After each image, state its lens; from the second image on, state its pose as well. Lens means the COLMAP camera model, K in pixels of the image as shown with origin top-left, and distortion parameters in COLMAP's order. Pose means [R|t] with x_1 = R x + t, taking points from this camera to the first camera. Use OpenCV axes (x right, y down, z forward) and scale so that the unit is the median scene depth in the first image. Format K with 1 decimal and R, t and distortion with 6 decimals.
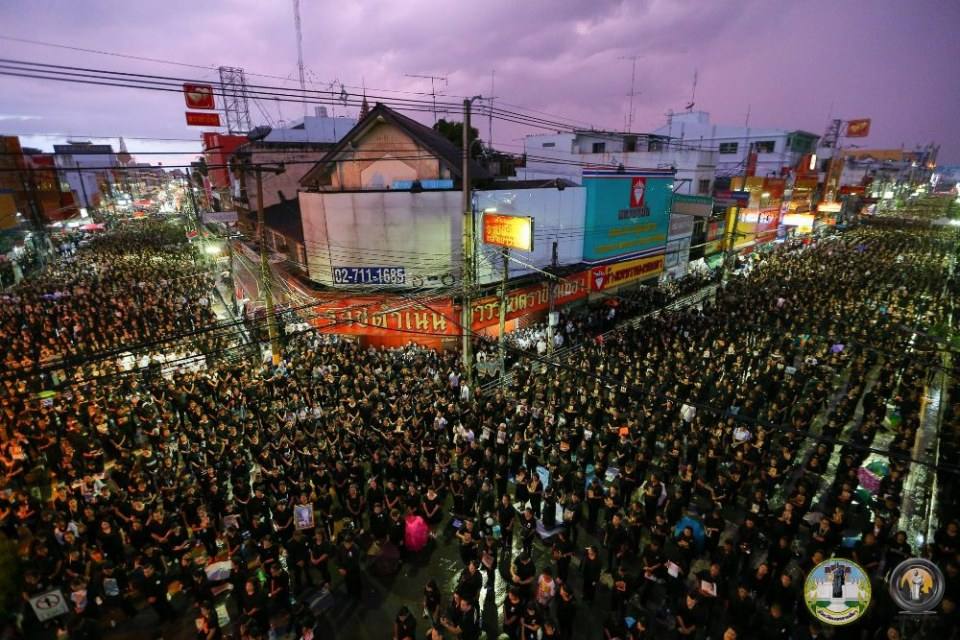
lens RADIAL K [[396.5, 0, 480.0], [0, 396.5, 320.0], [0, 0, 1]] dist [-0.024547, 0.000119]
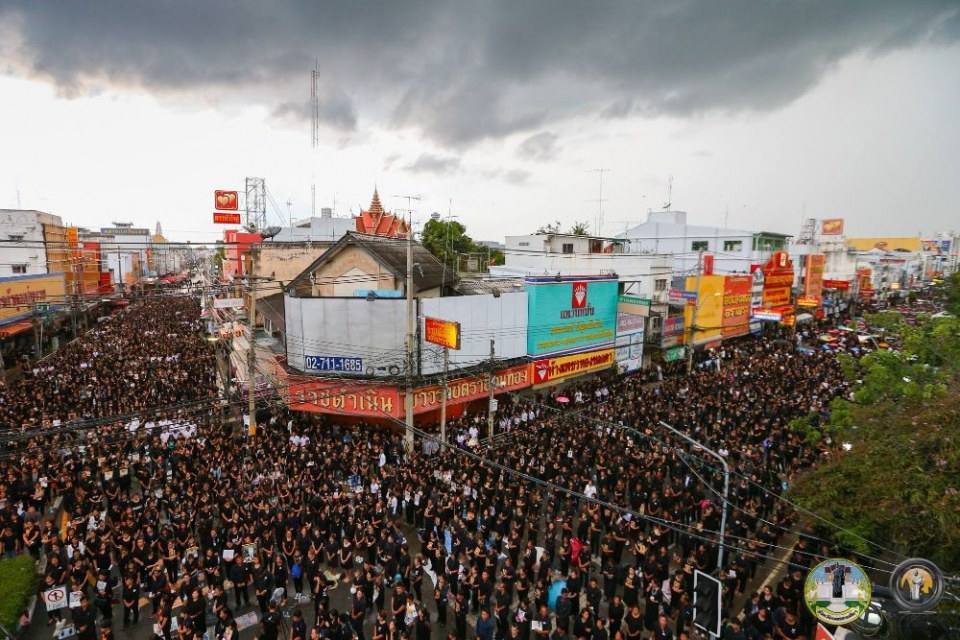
lens RADIAL K [[440.1, 0, 480.0], [0, 440.1, 320.0], [0, 0, 1]] dist [-0.028565, 0.001696]
pose [[0.996986, 0.026763, -0.072818, 0.208572], [-0.039173, 0.983834, -0.174746, -0.020787], [0.066964, 0.177072, 0.981917, -0.251782]]
